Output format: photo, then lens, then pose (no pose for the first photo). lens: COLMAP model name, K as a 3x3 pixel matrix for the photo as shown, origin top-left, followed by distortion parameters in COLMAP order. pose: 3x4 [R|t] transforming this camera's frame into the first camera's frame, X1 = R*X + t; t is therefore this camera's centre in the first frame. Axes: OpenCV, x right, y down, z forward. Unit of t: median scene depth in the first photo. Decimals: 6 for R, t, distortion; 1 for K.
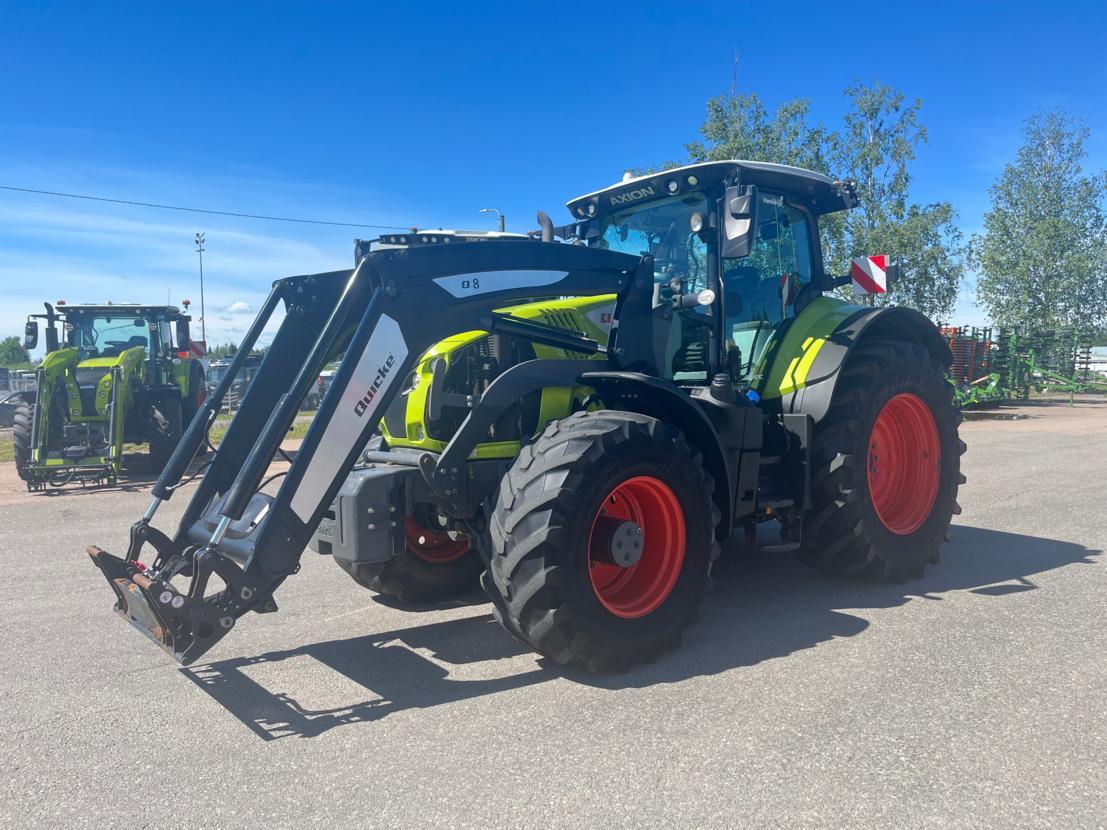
lens RADIAL K [[848.9, 0, 552.4], [0, 848.9, 423.9], [0, 0, 1]] dist [0.071787, -0.102590]
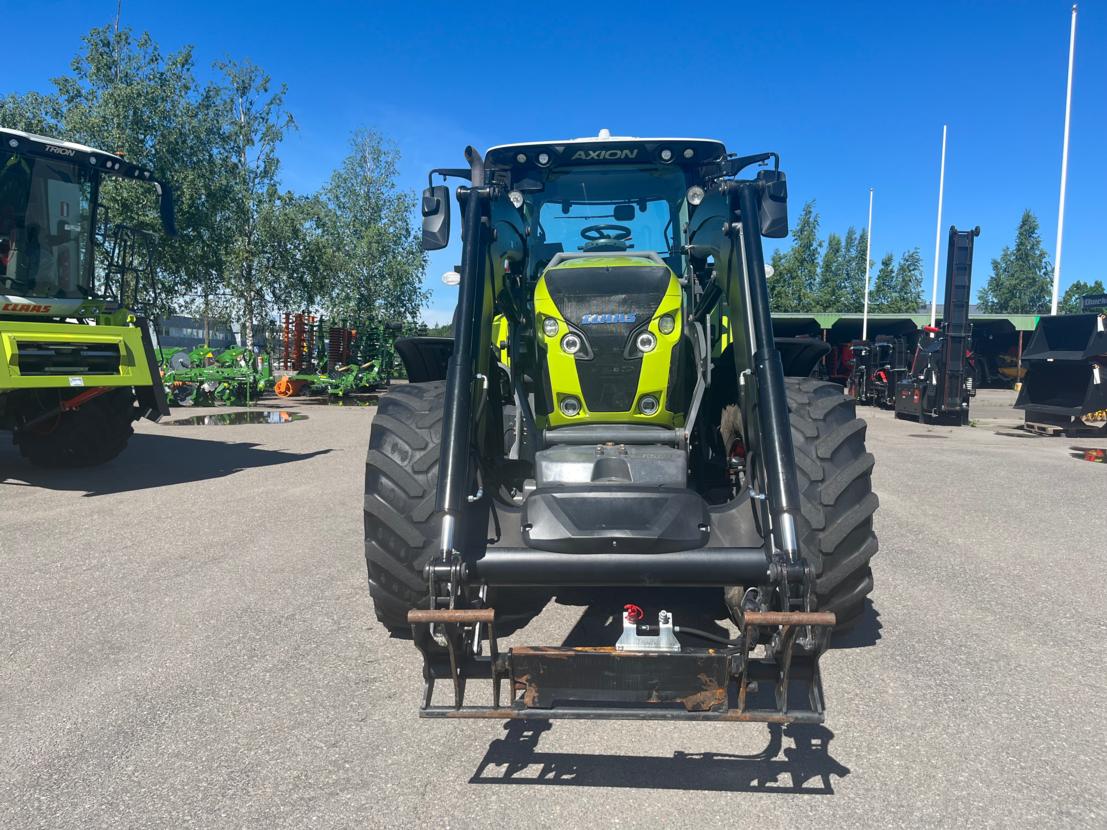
lens RADIAL K [[848.9, 0, 552.4], [0, 848.9, 423.9], [0, 0, 1]] dist [0.071787, -0.102590]
pose [[0.661255, -0.030899, 0.749525, -0.885013], [0.019201, 0.999521, 0.024265, 0.009036], [-0.749916, -0.001653, 0.661531, 0.558345]]
